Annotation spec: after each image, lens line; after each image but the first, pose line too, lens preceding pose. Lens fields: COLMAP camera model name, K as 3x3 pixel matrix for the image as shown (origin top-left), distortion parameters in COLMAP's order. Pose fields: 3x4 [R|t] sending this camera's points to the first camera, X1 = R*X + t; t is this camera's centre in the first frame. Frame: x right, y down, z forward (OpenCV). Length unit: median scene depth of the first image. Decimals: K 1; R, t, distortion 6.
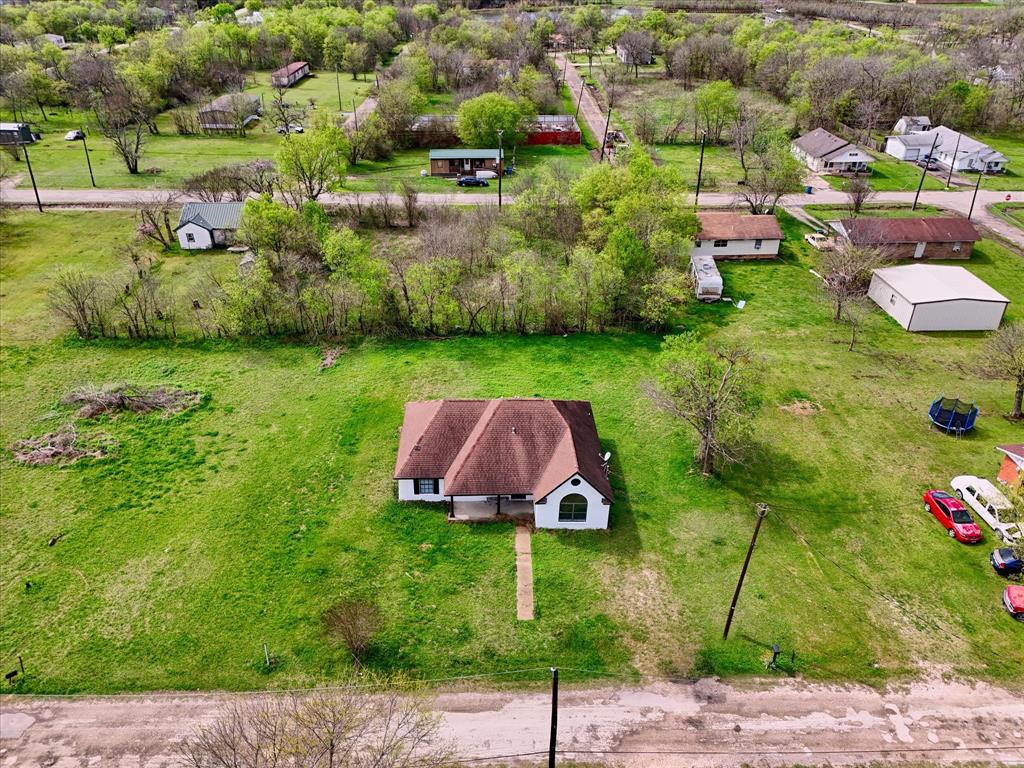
lens RADIAL K [[775.7, 0, 512.0], [0, 775.7, 384.0], [0, 0, 1]] dist [0.089294, -0.109058]
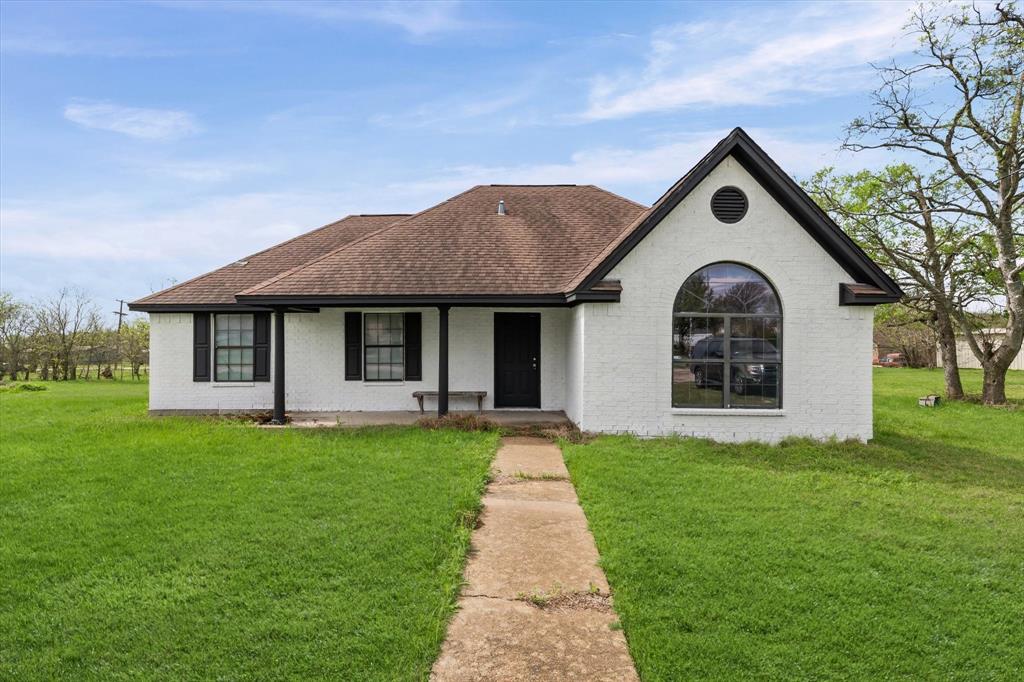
lens RADIAL K [[482.9, 0, 512.0], [0, 482.9, 341.0], [0, 0, 1]] dist [-0.000157, 0.000059]
pose [[0.998760, -0.024849, -0.043135, 0.015831], [-0.001974, 0.846047, -0.533104, 0.245871], [0.049741, 0.532528, 0.844949, 0.870846]]
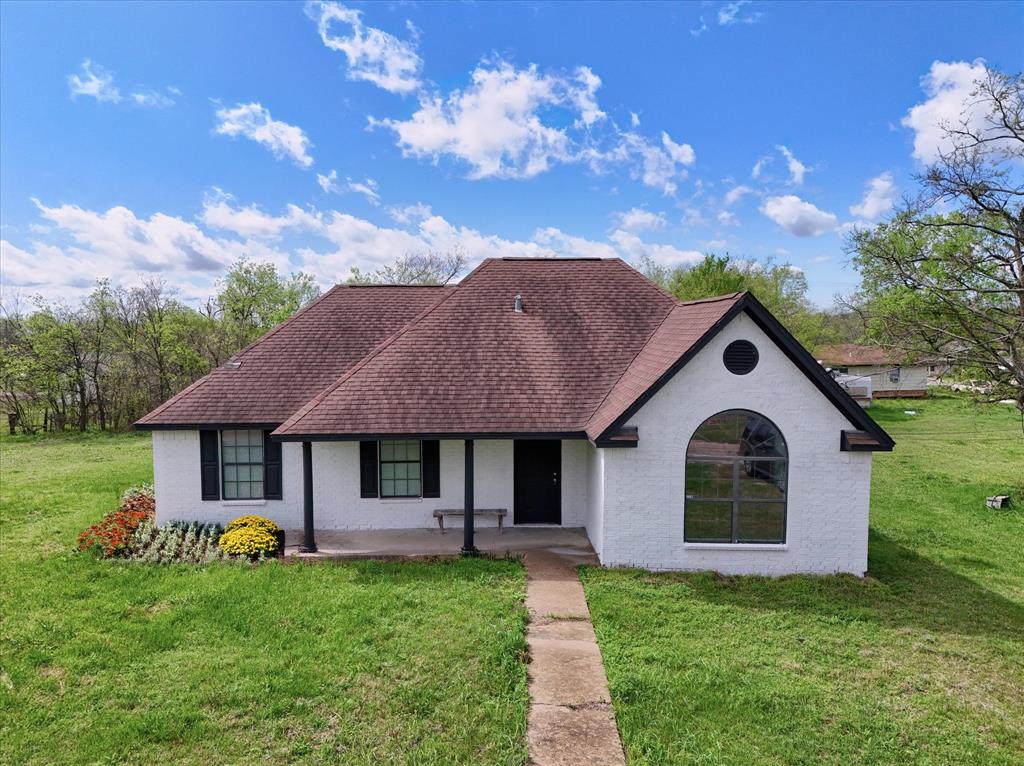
lens RADIAL K [[775.7, 0, 512.0], [0, 775.7, 383.0], [0, 0, 1]] dist [0.089294, -0.109058]
pose [[0.999268, -0.022476, -0.030972, 0.009148], [0.005416, 0.884265, -0.466954, 0.259815], [0.037882, 0.466445, 0.883739, 0.743096]]
